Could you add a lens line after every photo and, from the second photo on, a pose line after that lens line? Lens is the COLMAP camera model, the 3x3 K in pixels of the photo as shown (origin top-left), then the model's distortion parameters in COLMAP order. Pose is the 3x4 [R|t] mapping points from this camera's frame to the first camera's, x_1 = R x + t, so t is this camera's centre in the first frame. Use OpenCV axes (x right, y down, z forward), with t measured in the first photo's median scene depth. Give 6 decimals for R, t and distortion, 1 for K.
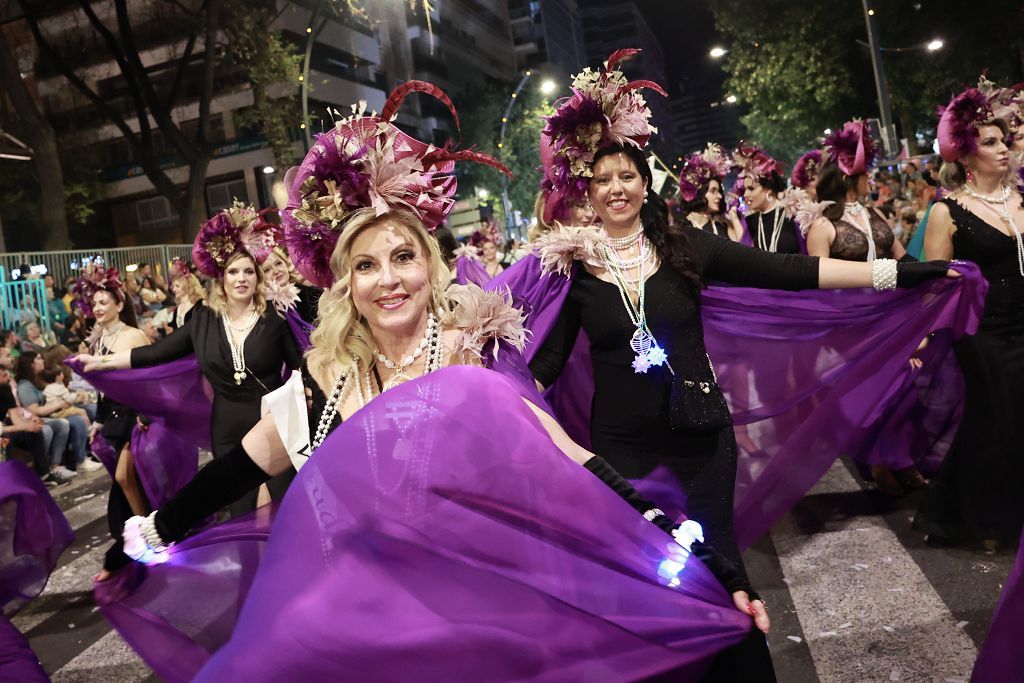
lens RADIAL K [[903.2, 0, 433.7], [0, 903.2, 293.5], [0, 0, 1]] dist [-0.005655, -0.011042]
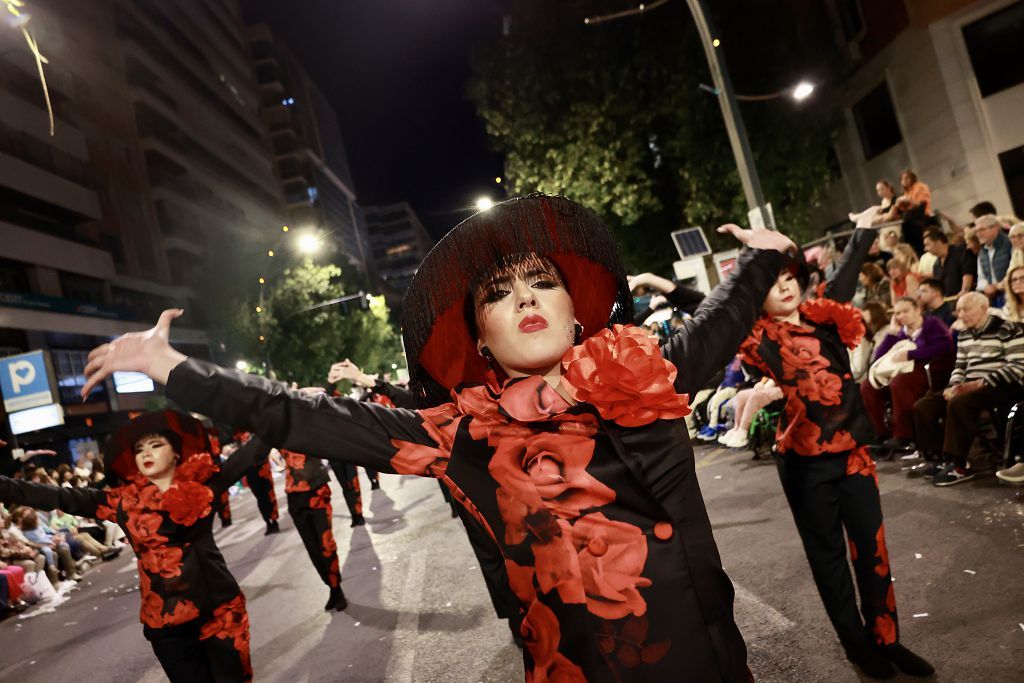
lens RADIAL K [[724.4, 0, 528.1], [0, 724.4, 339.3], [0, 0, 1]] dist [0.010647, 0.005923]
pose [[0.933490, -0.056392, 0.354141, 0.108566], [0.107768, 0.986023, -0.127059, -0.028249], [-0.342026, 0.156773, 0.926520, 0.423763]]
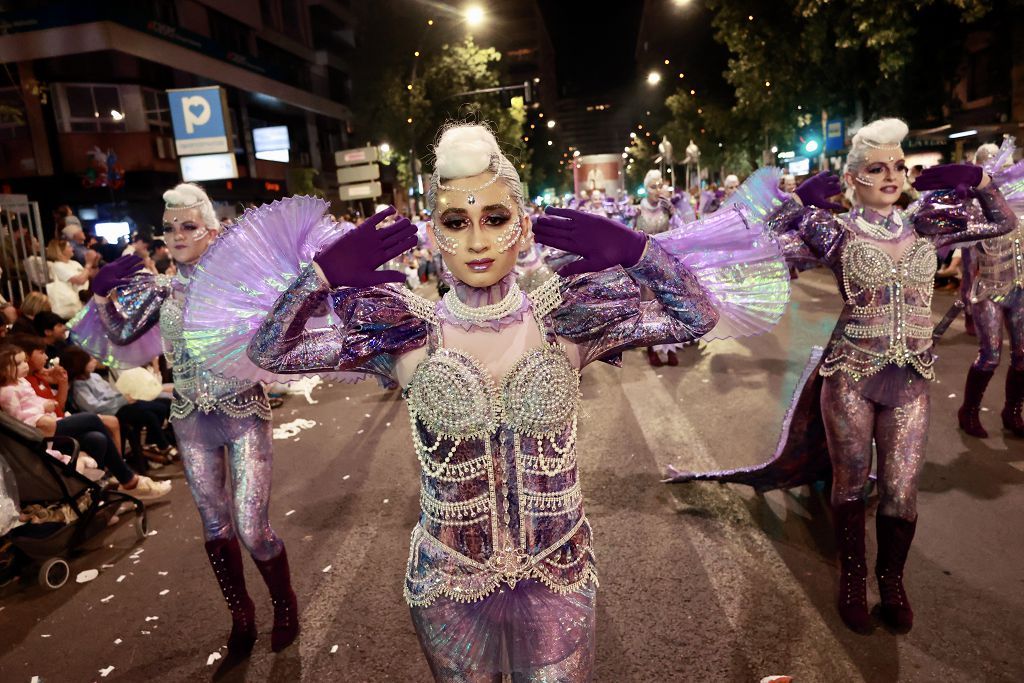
lens RADIAL K [[724.4, 0, 517.9], [0, 724.4, 343.7], [0, 0, 1]] dist [0.010647, 0.005923]
pose [[0.970869, 0.032633, 0.237377, 0.035806], [-0.060425, 0.992008, 0.110761, -0.028442], [-0.231866, -0.121878, 0.965082, 0.552065]]
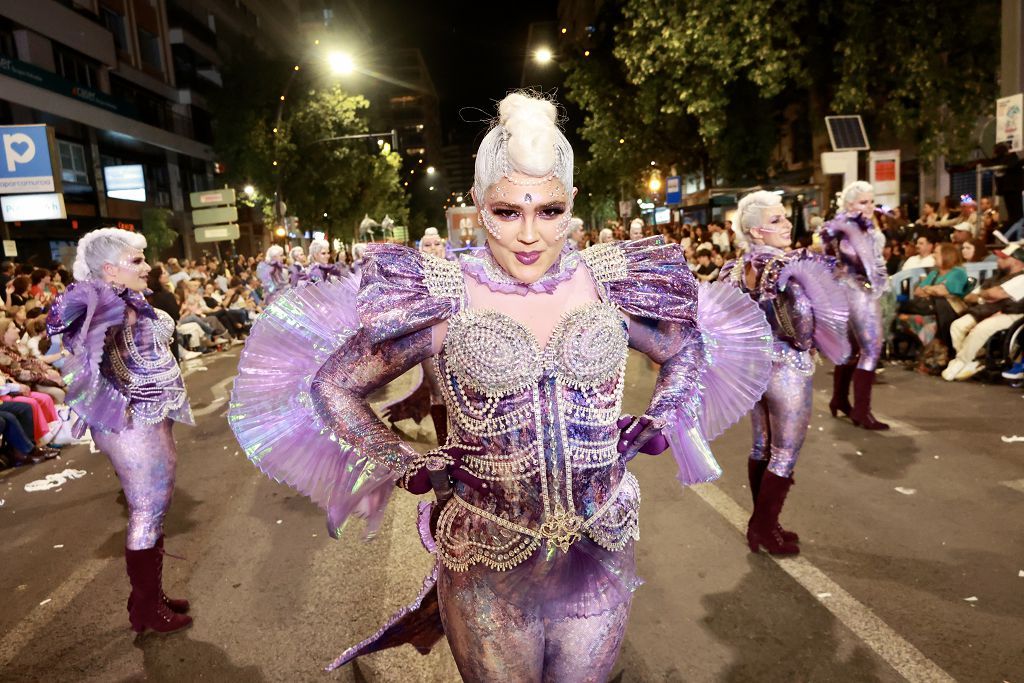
lens RADIAL K [[724.4, 0, 522.8], [0, 724.4, 341.4], [0, 0, 1]] dist [0.010647, 0.005923]
pose [[0.922603, 0.040350, 0.383636, 0.061221], [-0.060270, 0.997379, 0.040042, -0.031628], [-0.381014, -0.060065, 0.922616, 0.530983]]
